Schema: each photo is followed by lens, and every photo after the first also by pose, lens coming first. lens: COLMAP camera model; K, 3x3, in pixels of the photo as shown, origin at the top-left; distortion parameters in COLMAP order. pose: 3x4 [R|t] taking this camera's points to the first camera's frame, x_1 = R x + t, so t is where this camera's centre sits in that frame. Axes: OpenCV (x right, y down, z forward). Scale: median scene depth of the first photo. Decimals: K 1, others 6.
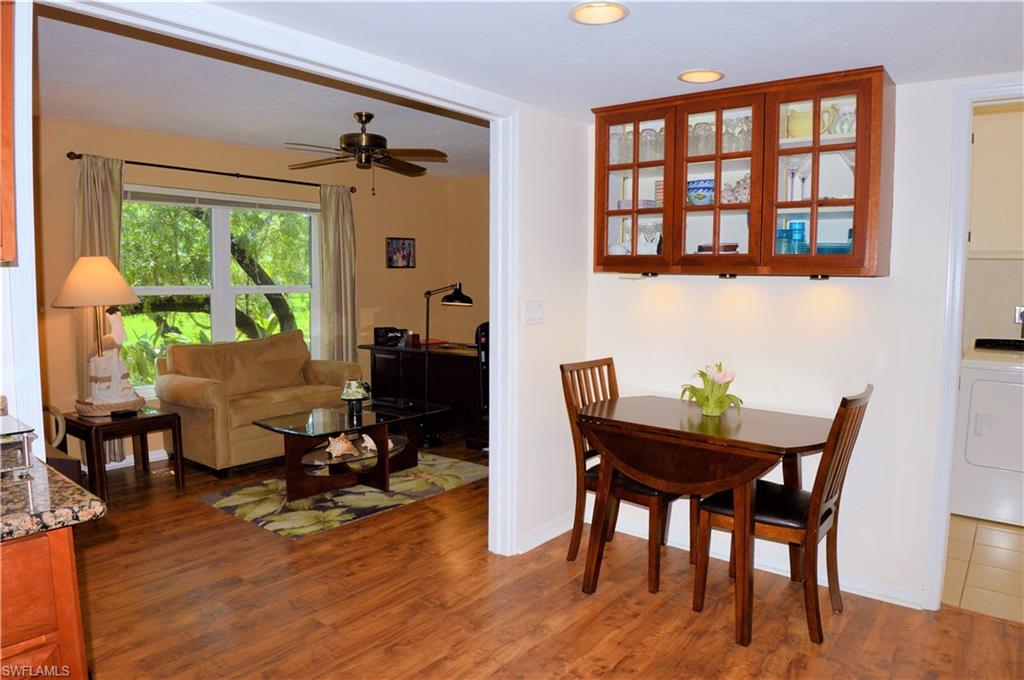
lens RADIAL K [[654.0, 0, 509.8], [0, 654.0, 334.6], [0, 0, 1]] dist [-0.096736, 0.010833]
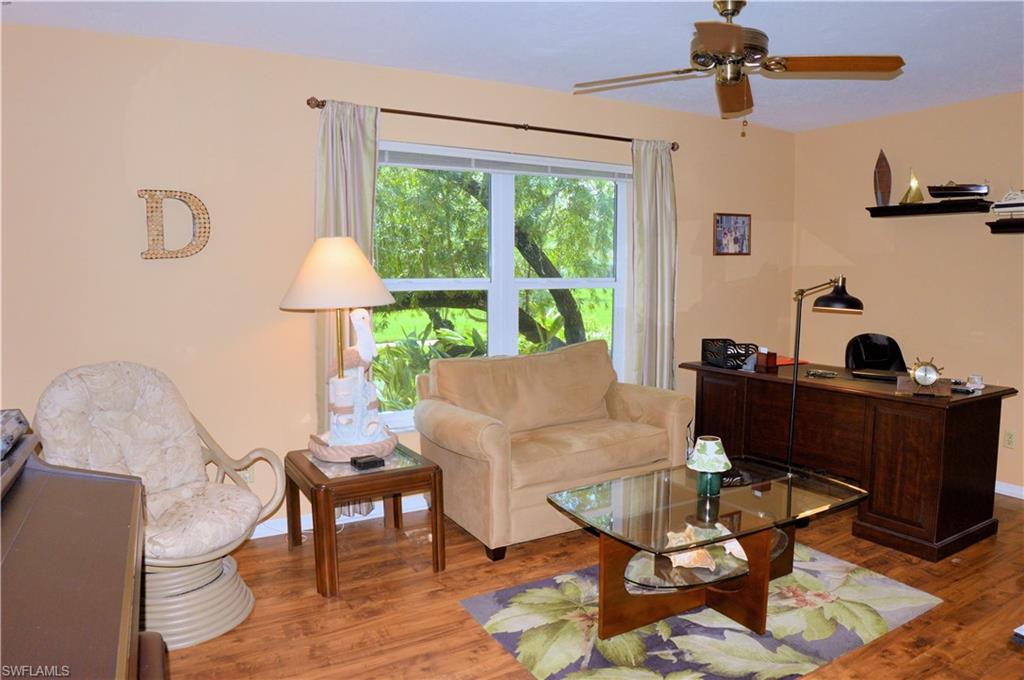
lens RADIAL K [[654.0, 0, 514.3], [0, 654.0, 339.5], [0, 0, 1]] dist [-0.096736, 0.010833]
pose [[0.925491, 0.036305, -0.377025, -0.165003], [-0.027939, 0.999228, 0.027637, -0.030097], [0.377737, -0.015044, 0.925791, 0.336908]]
